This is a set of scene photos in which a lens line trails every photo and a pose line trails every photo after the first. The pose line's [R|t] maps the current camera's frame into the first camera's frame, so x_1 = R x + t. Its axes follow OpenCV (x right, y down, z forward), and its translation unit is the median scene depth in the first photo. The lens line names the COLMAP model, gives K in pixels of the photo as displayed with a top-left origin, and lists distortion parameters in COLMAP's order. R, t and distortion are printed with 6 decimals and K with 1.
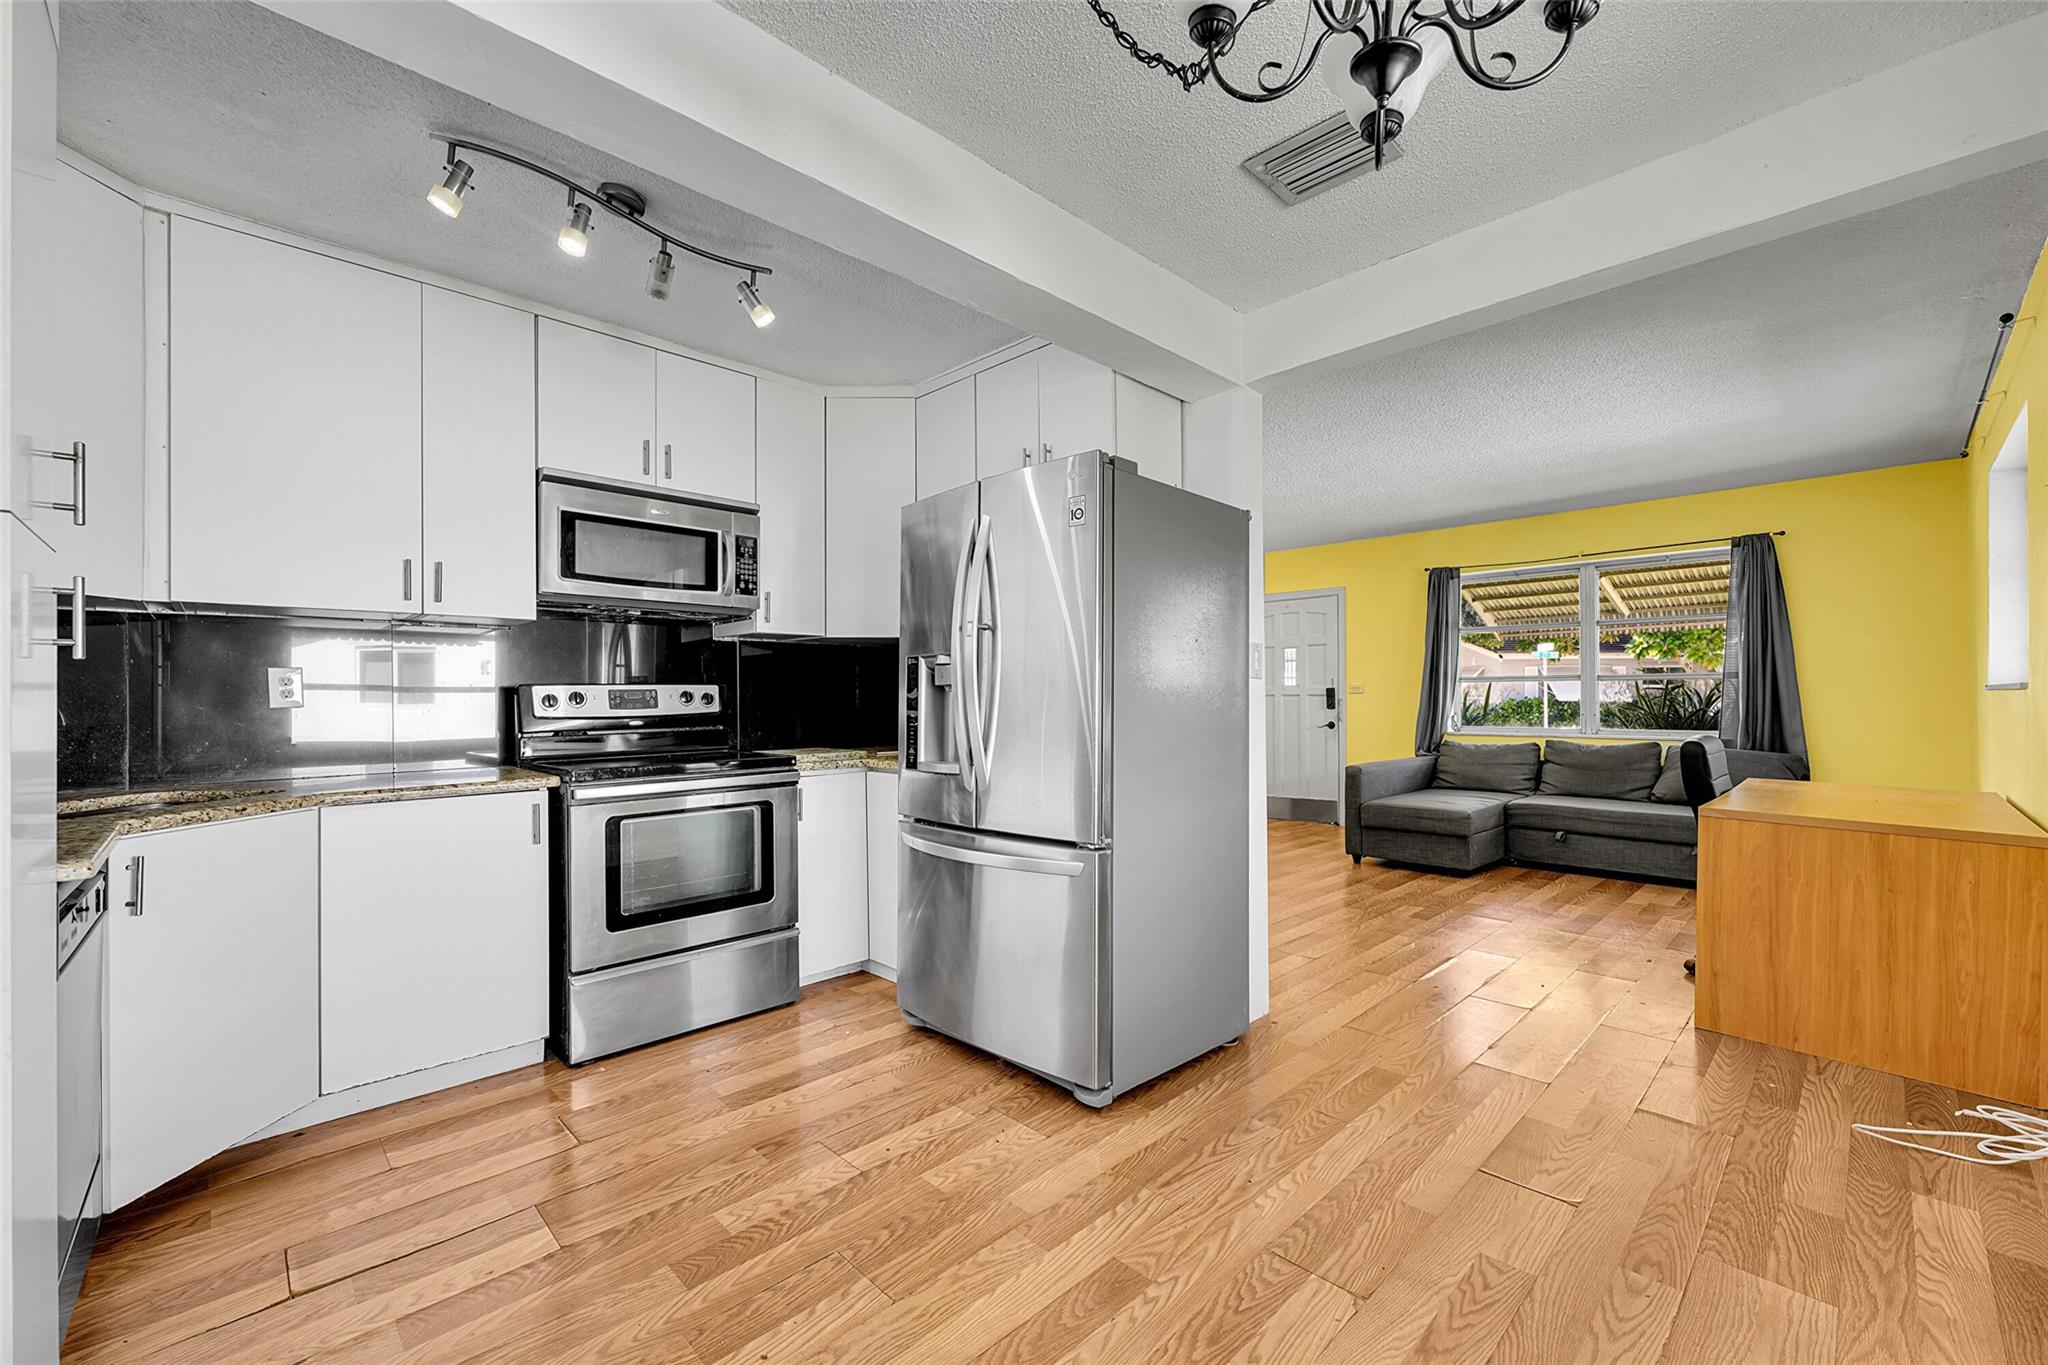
lens RADIAL K [[827.4, 0, 1033.8], [0, 827.4, 682.9], [0, 0, 1]] dist [0.014581, 0.000201]
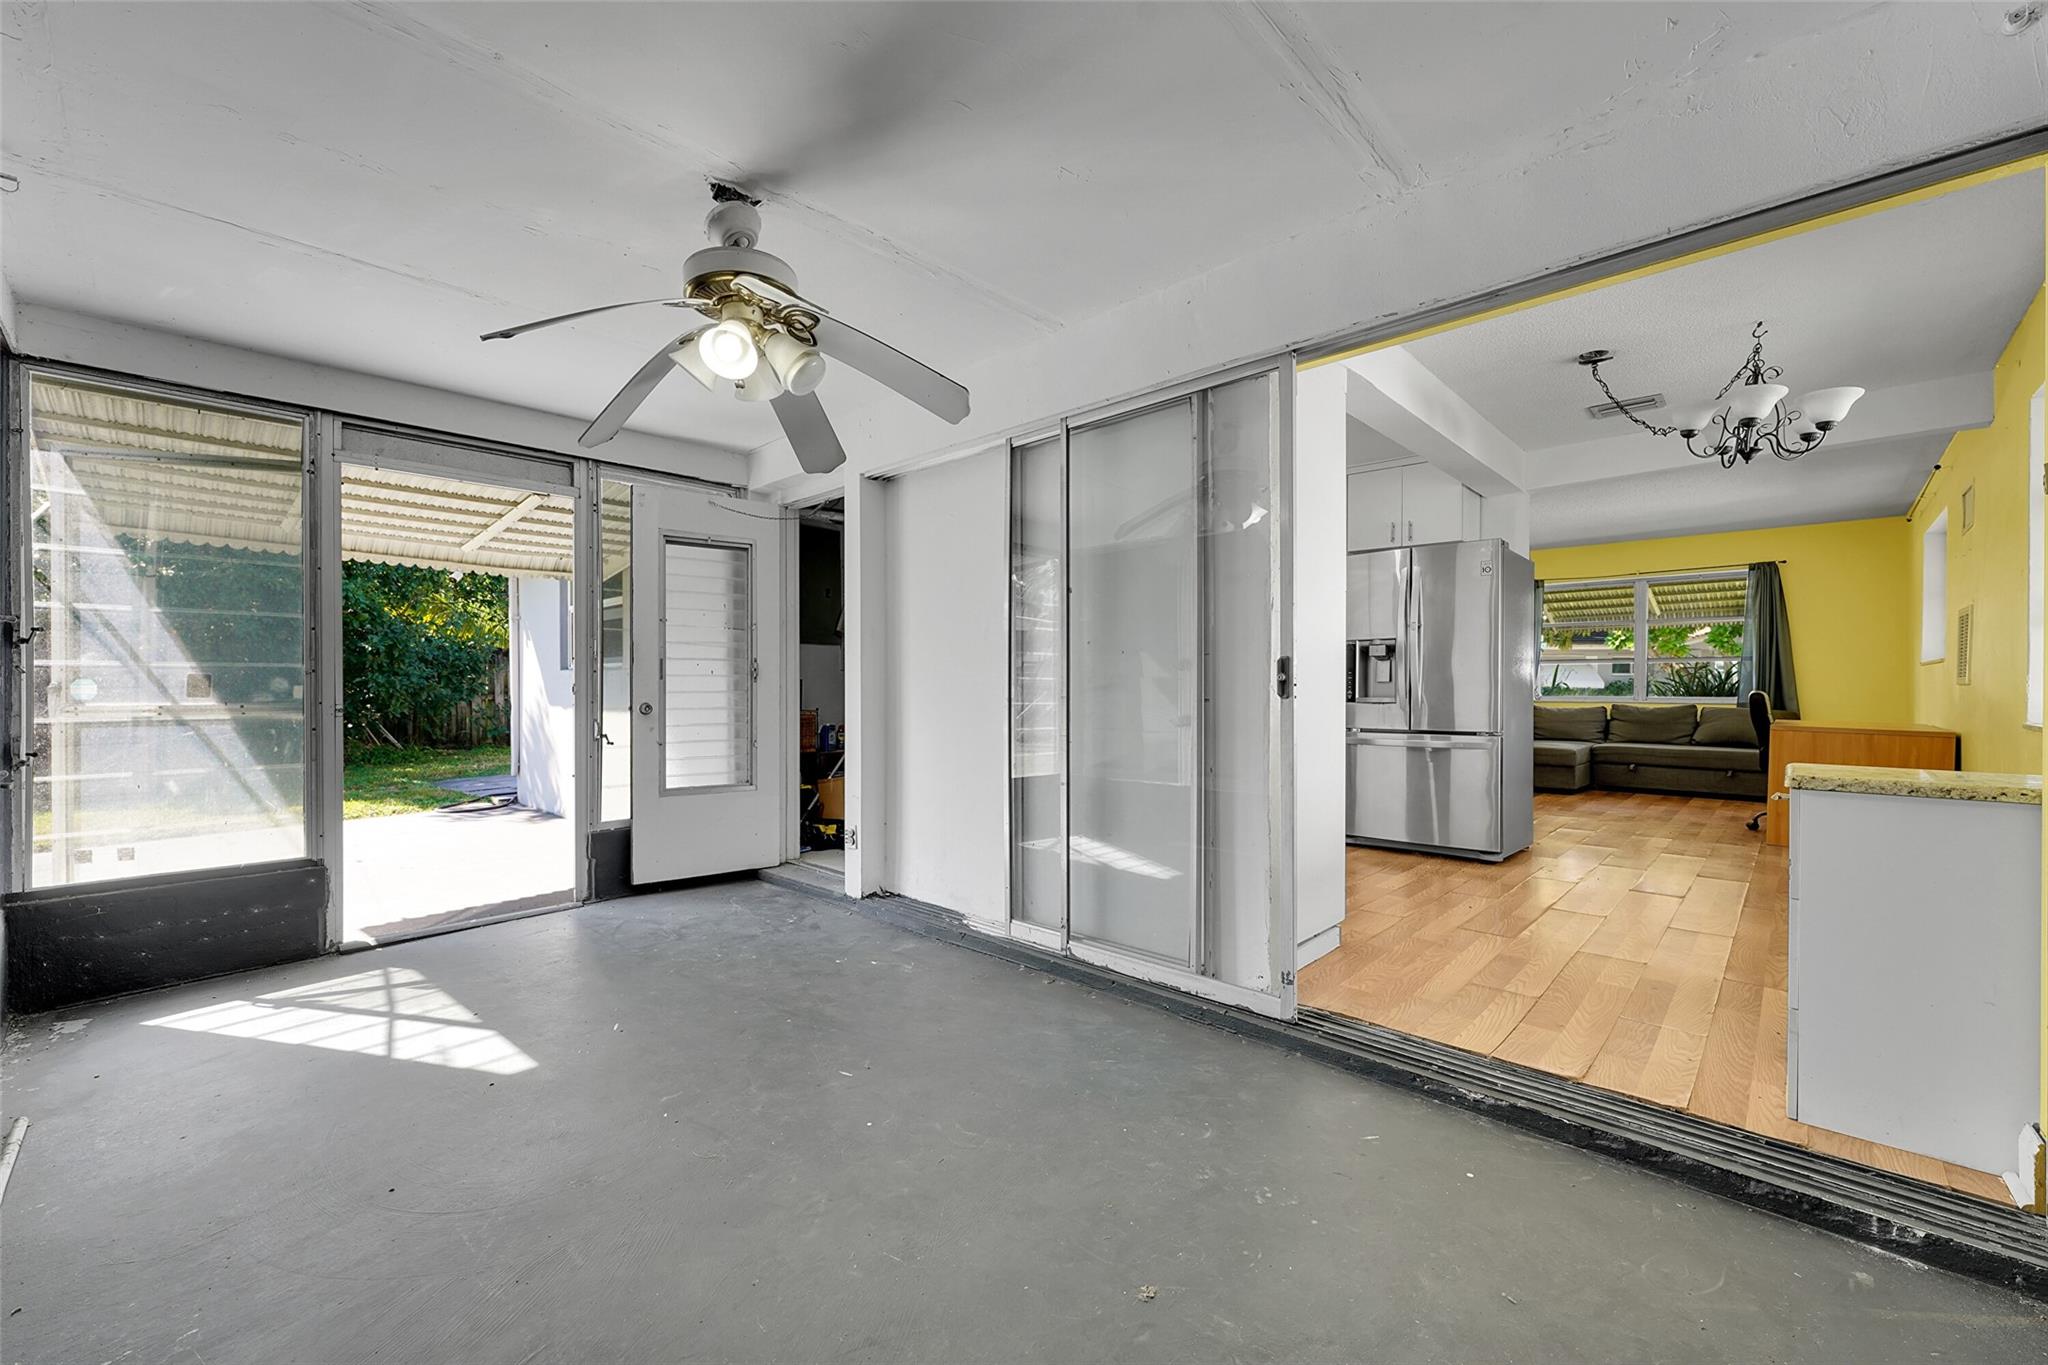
lens RADIAL K [[827.4, 0, 1010.3], [0, 827.4, 685.7], [0, 0, 1]] dist [0.014581, 0.000201]
pose [[0.999494, 0.003233, 0.031640, -0.488550], [-0.003728, 0.999871, 0.015599, 0.020532], [-0.031585, -0.015709, 0.999378, -0.412227]]
